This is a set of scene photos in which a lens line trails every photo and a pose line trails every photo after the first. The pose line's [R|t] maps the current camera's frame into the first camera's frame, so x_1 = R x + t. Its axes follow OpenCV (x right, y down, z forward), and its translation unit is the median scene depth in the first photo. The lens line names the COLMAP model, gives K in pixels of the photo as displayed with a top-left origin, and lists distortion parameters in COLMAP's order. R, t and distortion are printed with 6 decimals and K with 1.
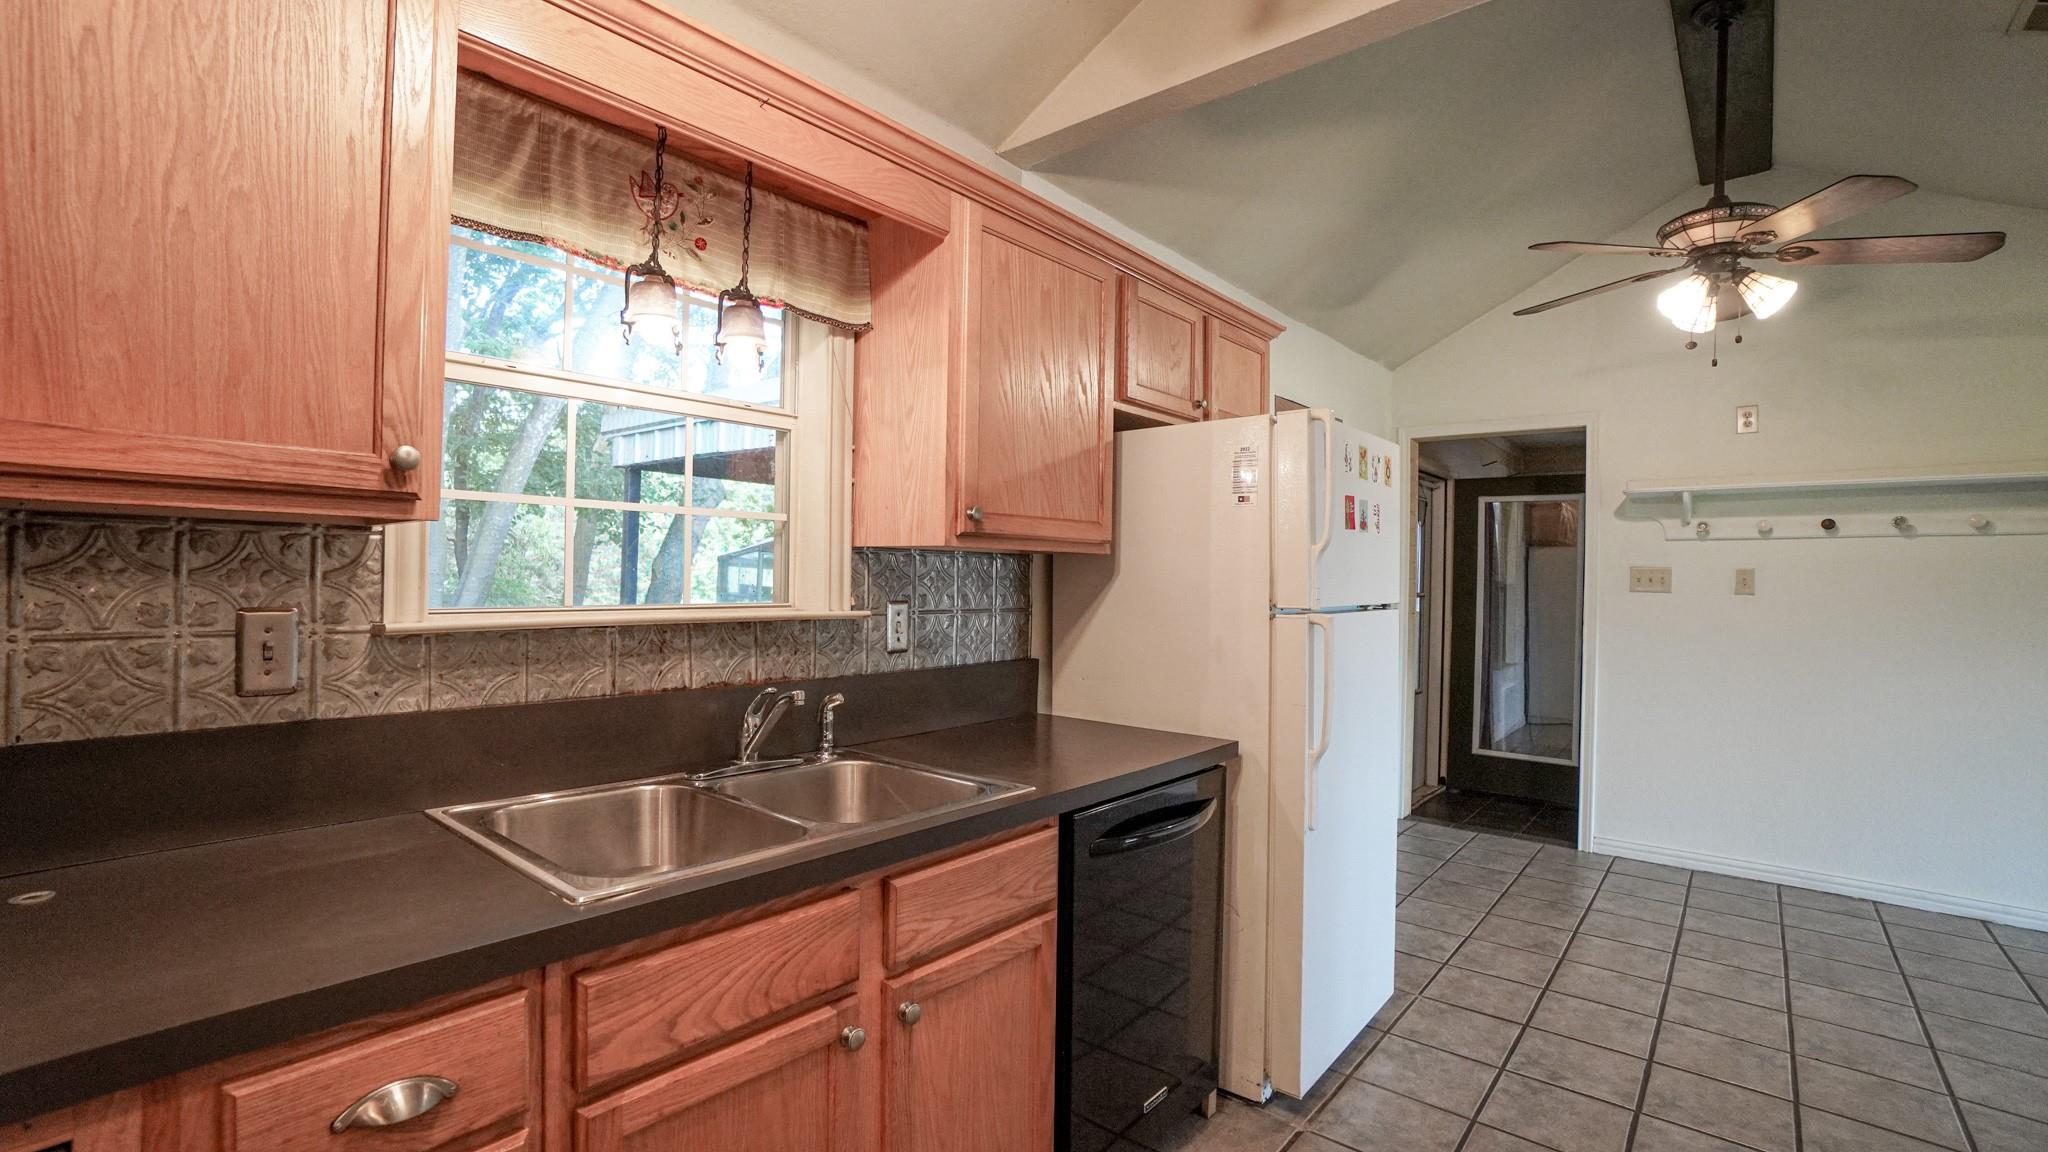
lens RADIAL K [[913.2, 0, 999.6], [0, 913.2, 582.6], [0, 0, 1]] dist [-0.073259, 0.025605]
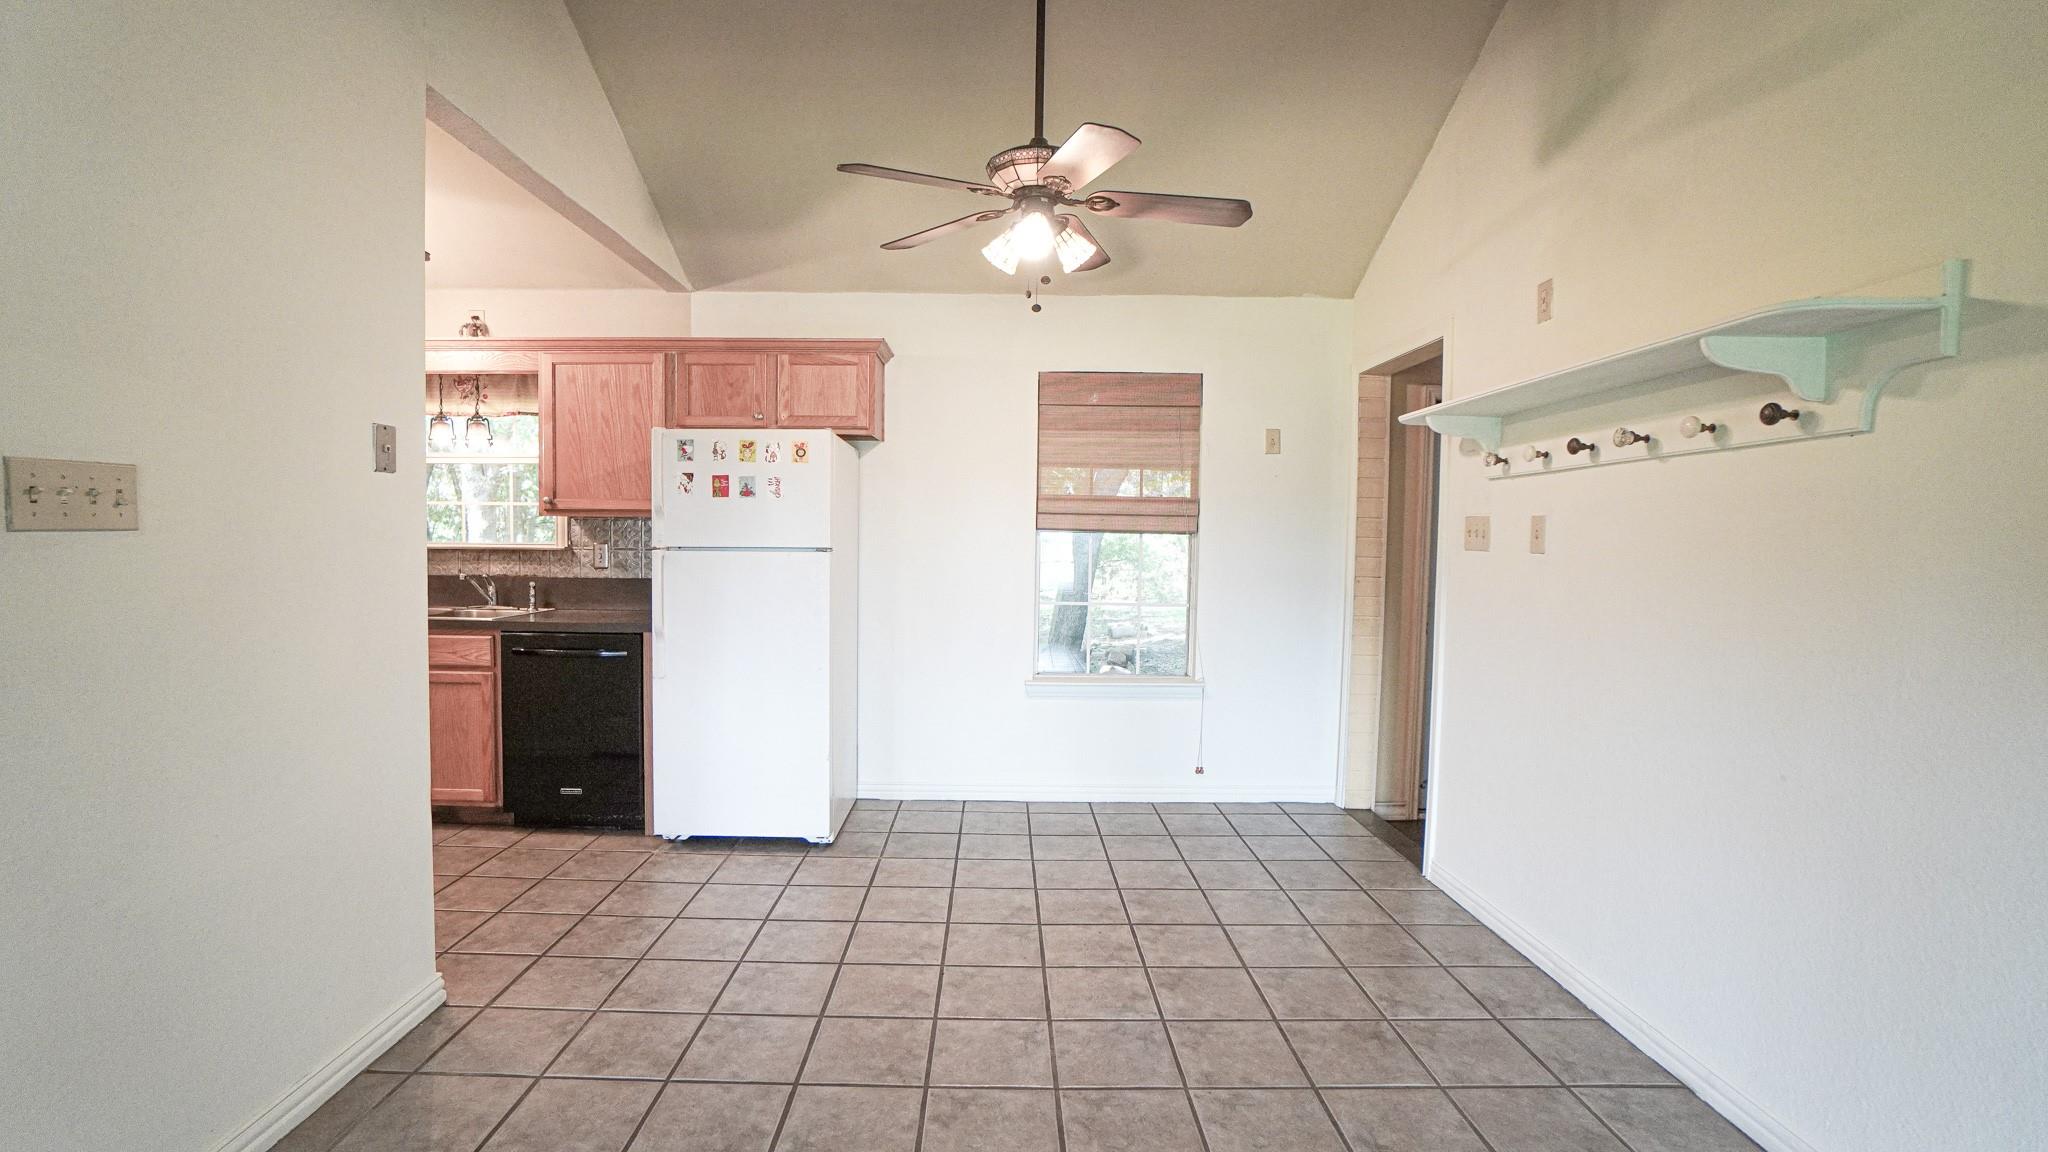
lens RADIAL K [[913.2, 0, 999.6], [0, 913.2, 582.6], [0, 0, 1]] dist [-0.073259, 0.025605]
pose [[0.655309, 0.031698, -0.754695, 1.866128], [-0.010359, 0.999402, 0.032981, 0.031307], [0.755290, -0.013795, 0.655246, 0.339964]]
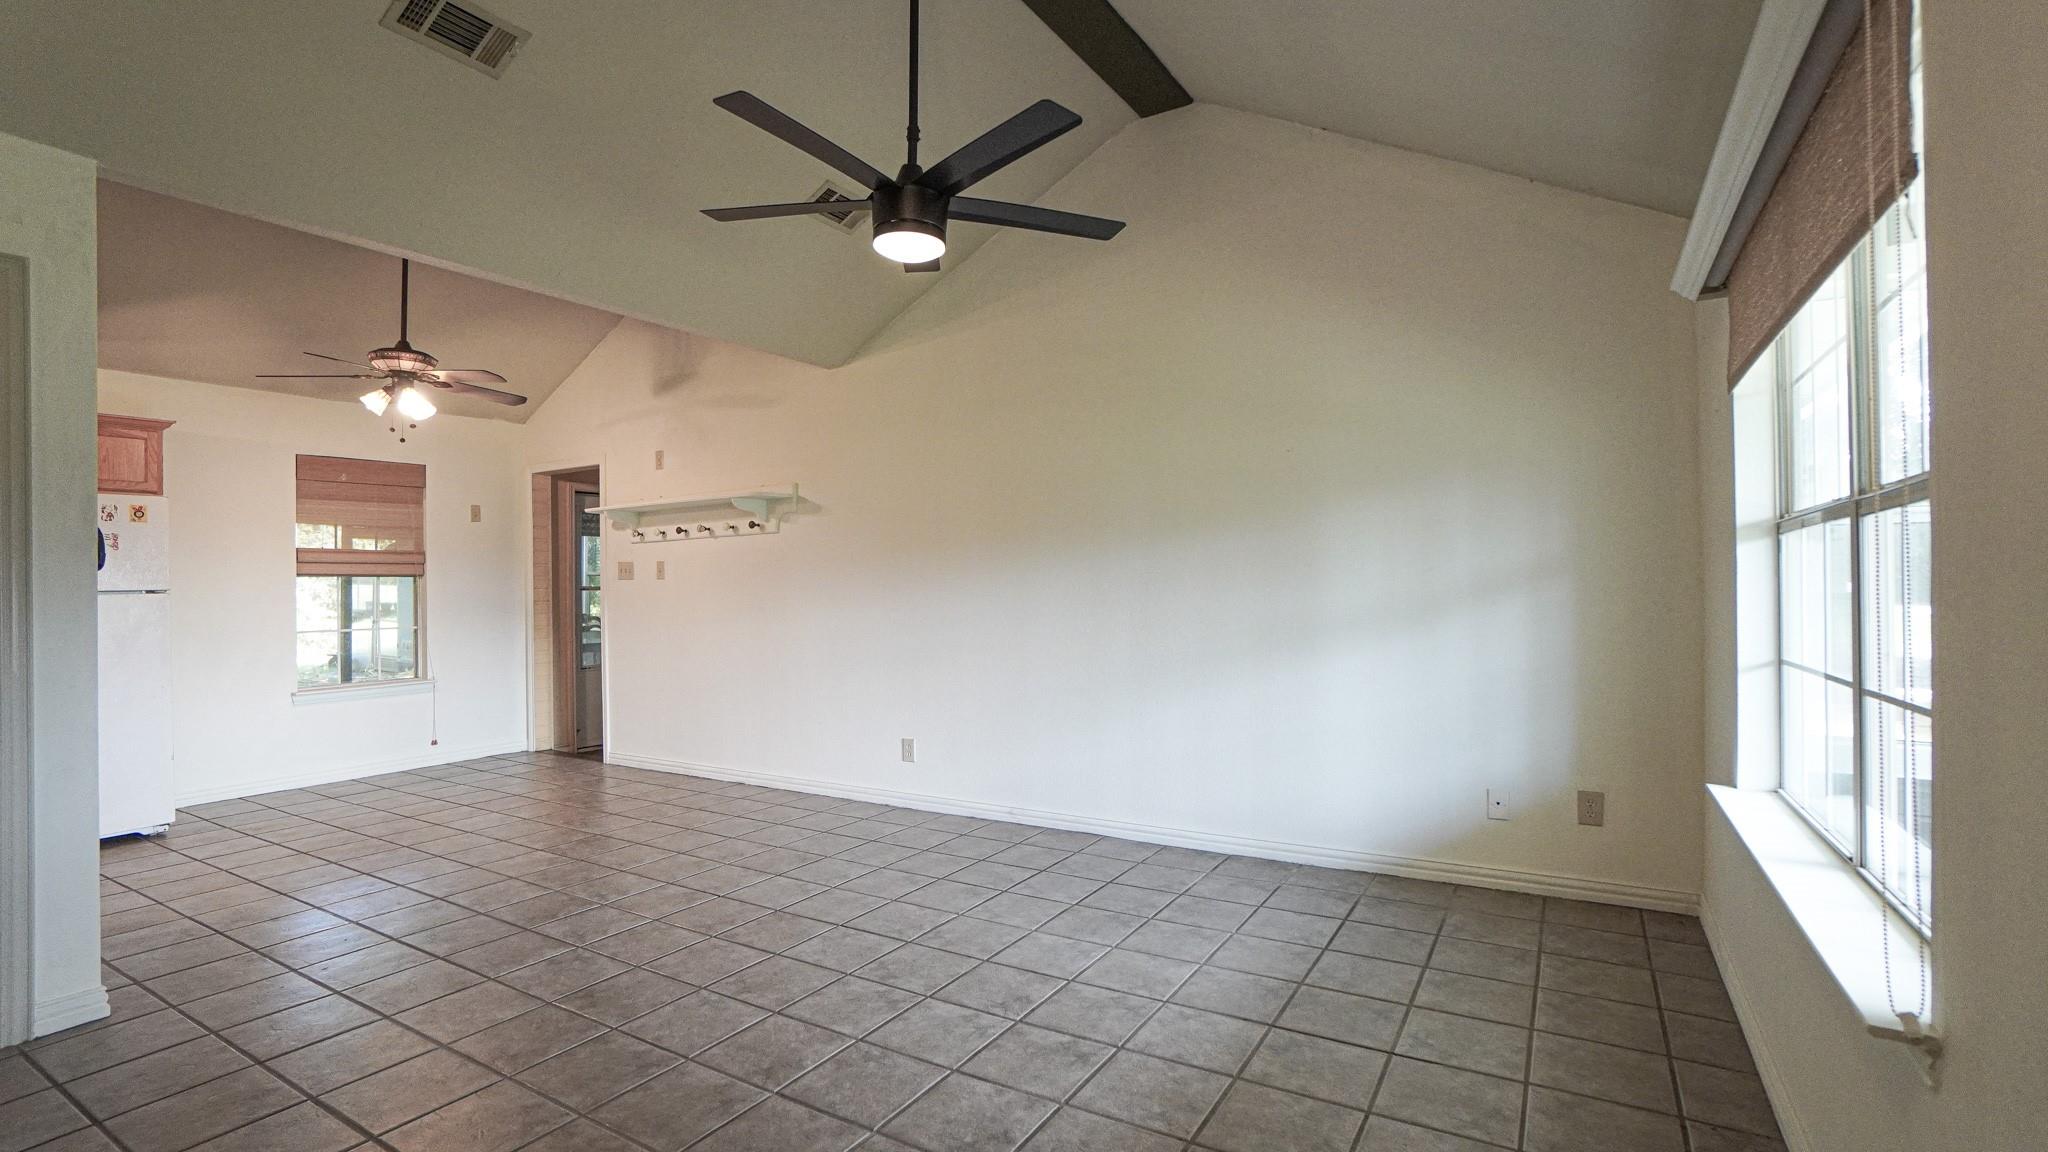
lens RADIAL K [[913.2, 0, 999.6], [0, 913.2, 582.6], [0, 0, 1]] dist [-0.073259, 0.025605]
pose [[0.988255, -0.032279, 0.149363, 1.998118], [0.034009, 0.999381, -0.009044, 0.089983], [-0.148979, 0.014018, 0.988741, -1.008945]]
